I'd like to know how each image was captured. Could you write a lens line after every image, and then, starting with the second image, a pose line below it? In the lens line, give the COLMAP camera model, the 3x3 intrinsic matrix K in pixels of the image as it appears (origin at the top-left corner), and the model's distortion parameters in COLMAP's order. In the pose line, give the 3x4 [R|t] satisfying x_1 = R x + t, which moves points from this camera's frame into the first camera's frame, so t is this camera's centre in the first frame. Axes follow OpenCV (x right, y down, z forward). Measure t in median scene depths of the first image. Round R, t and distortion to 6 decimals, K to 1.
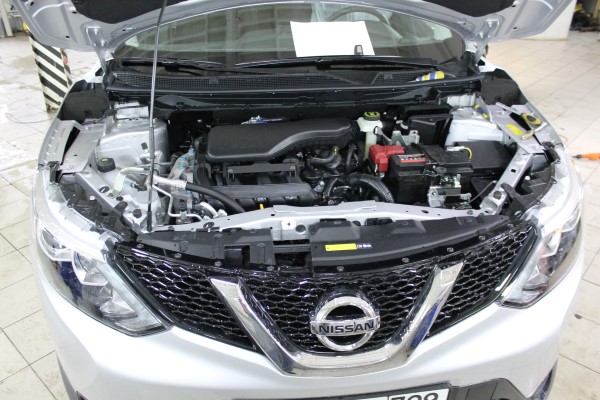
lens RADIAL K [[496.3, 0, 300.0], [0, 496.3, 200.0], [0, 0, 1]] dist [-0.174839, 0.152912]
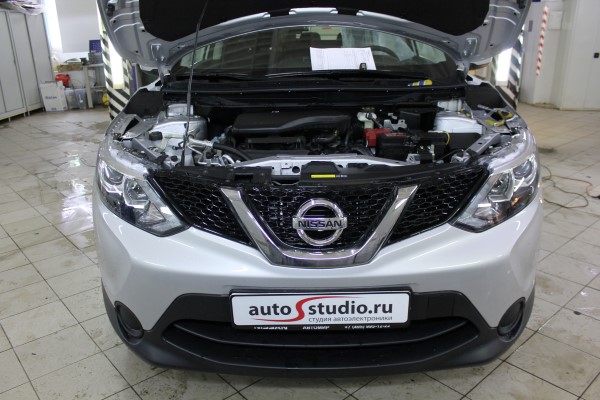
lens RADIAL K [[496.3, 0, 300.0], [0, 496.3, 200.0], [0, 0, 1]] dist [-0.174839, 0.152912]
pose [[0.993077, 0.019394, -0.115855, 0.128263], [-0.039618, 0.983788, -0.174903, 0.284206], [0.110585, 0.178282, 0.977746, -0.191912]]
